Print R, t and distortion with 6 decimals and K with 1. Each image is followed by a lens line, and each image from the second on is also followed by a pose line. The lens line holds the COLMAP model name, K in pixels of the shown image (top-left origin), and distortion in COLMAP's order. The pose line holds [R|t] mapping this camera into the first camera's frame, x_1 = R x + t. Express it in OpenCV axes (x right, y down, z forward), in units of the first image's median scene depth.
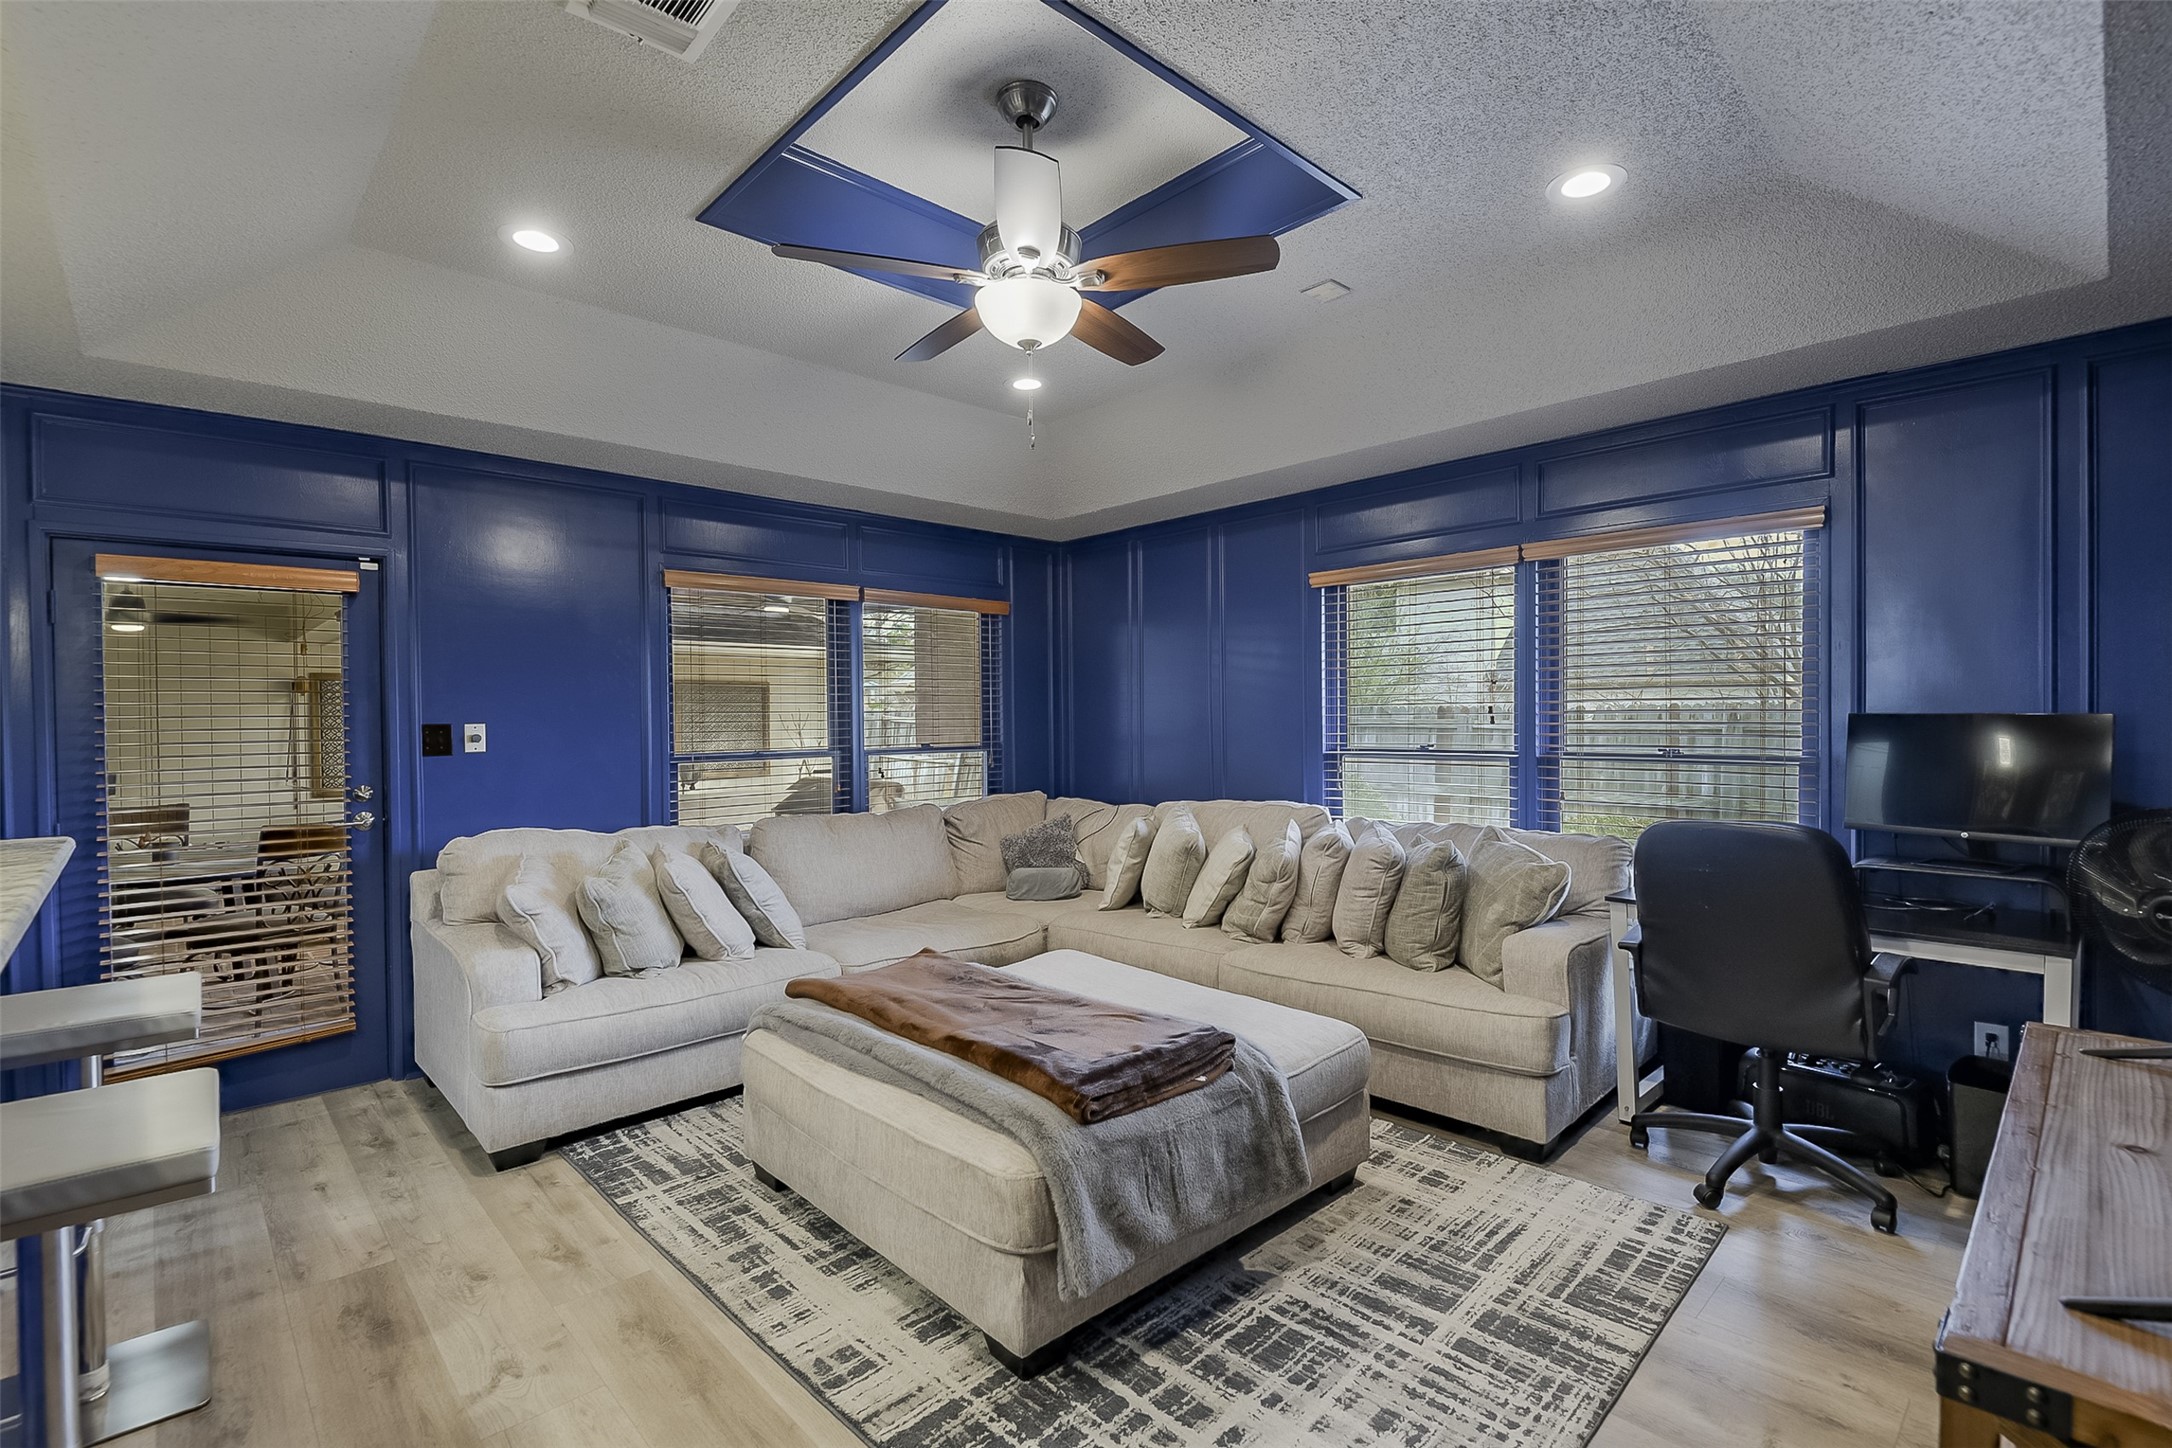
lens RADIAL K [[995.1, 0, 1072.0], [0, 995.1, 715.8], [0, 0, 1]] dist [0.017131, -0.012082]
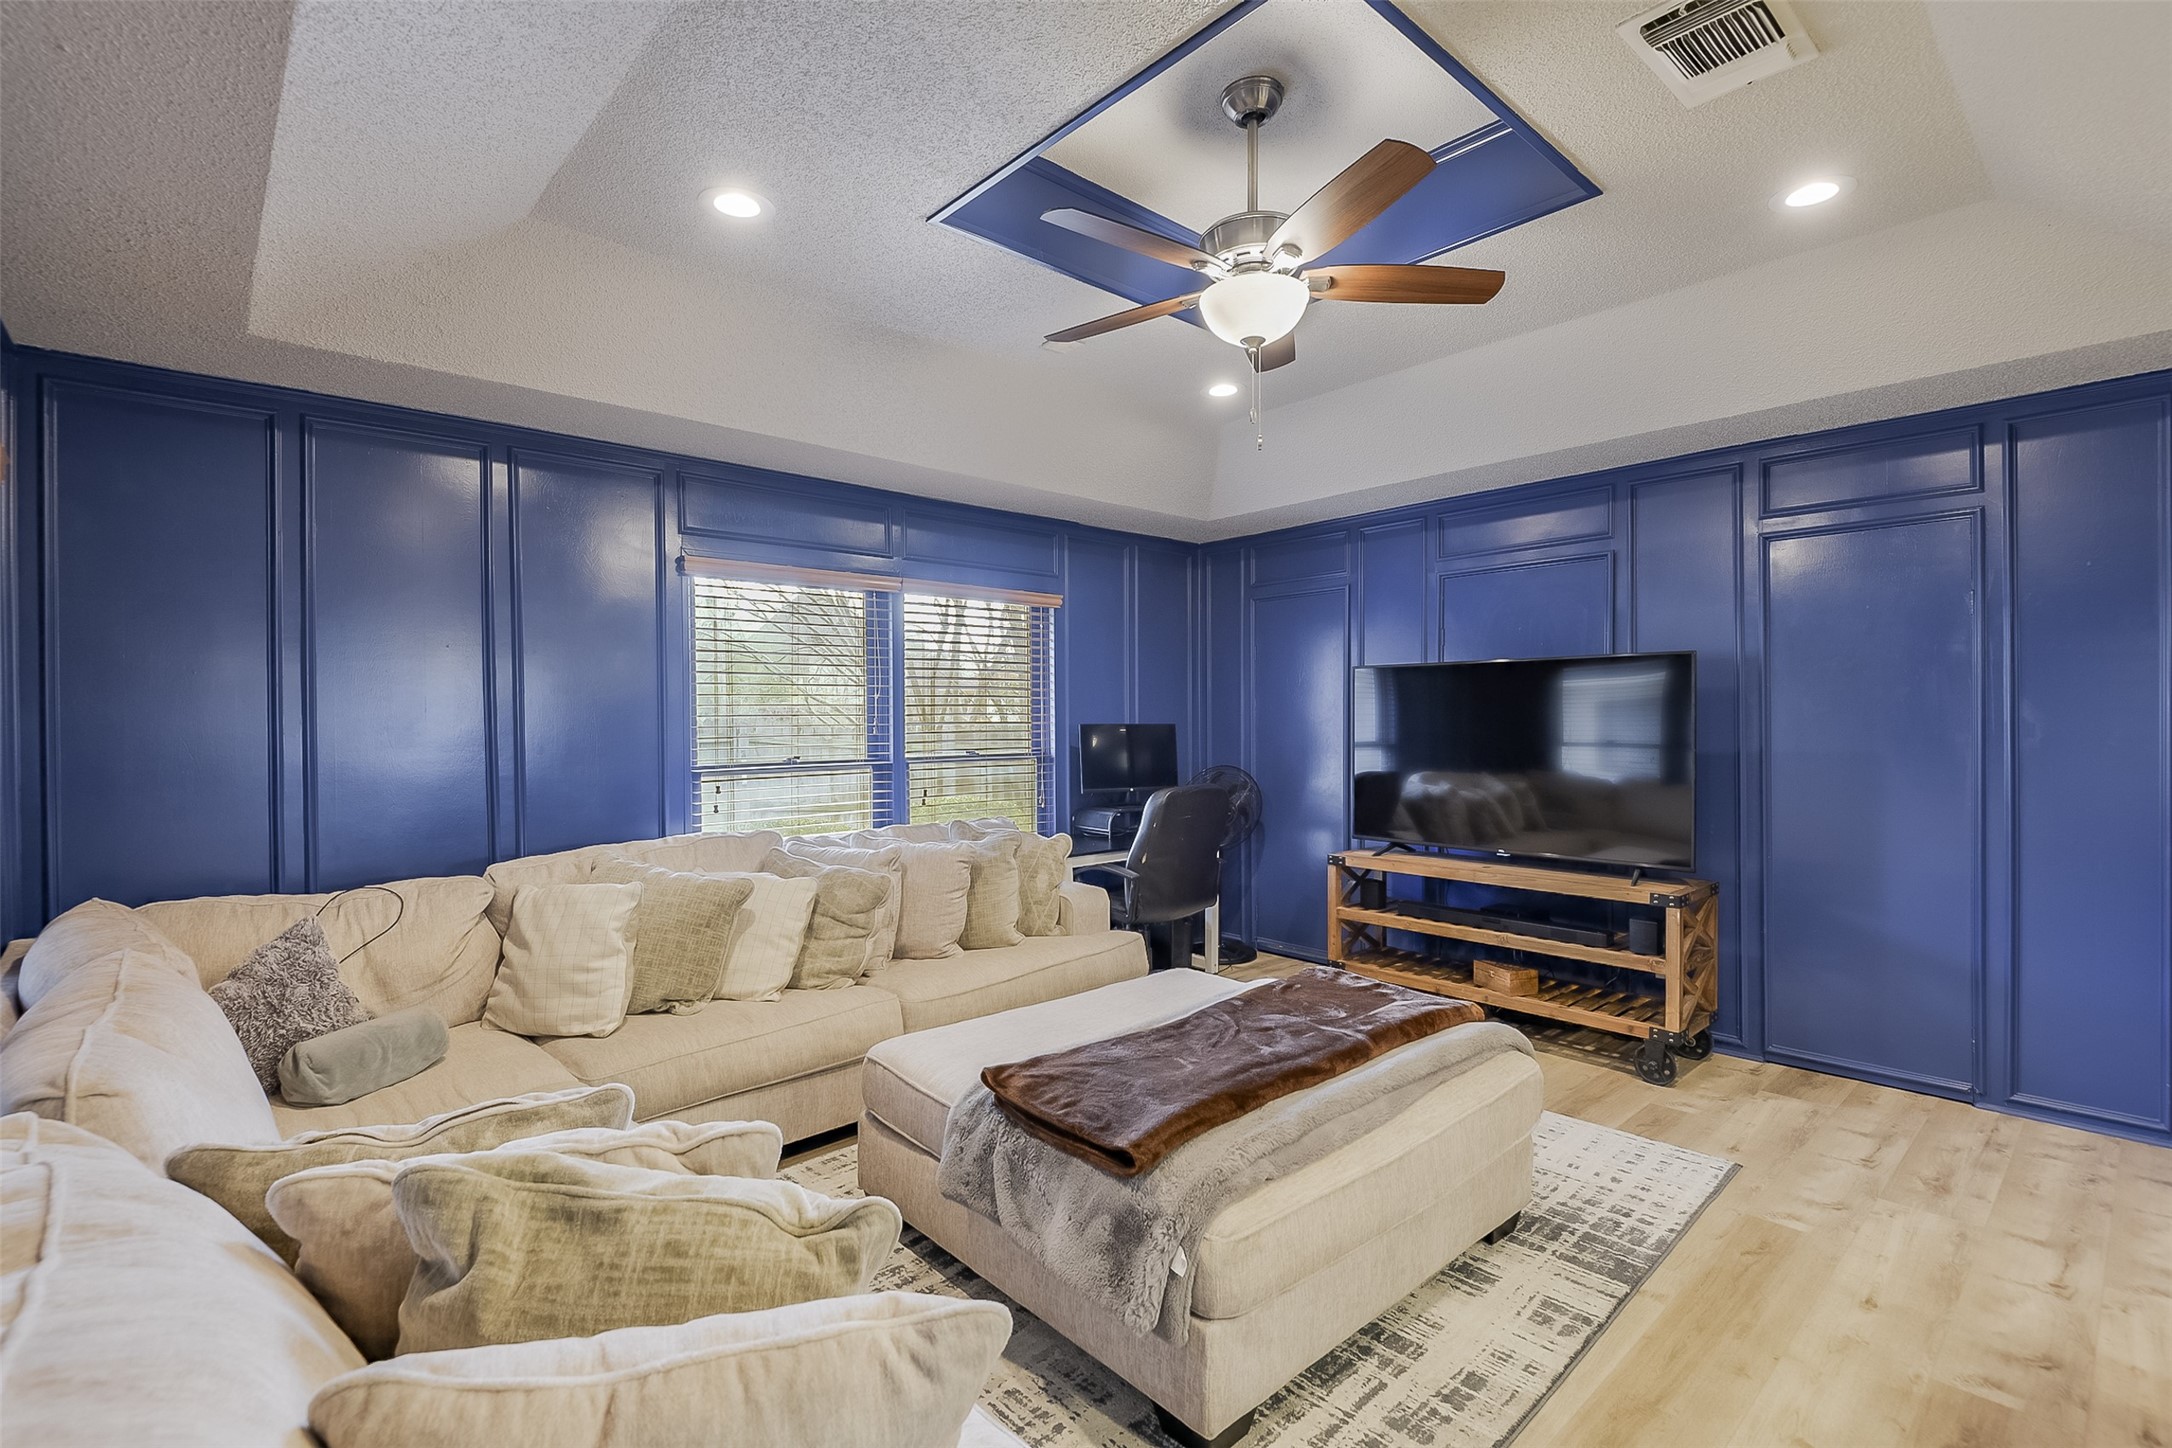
lens RADIAL K [[992.6, 0, 1097.6], [0, 992.6, 688.1], [0, 0, 1]] dist [-0.000513, -0.000650]
pose [[0.011661, 0.038423, 0.999194, -0.756808], [0.011651, 0.999188, -0.038558, 0.001908], [-0.999864, 0.012091, 0.011204, 0.838829]]
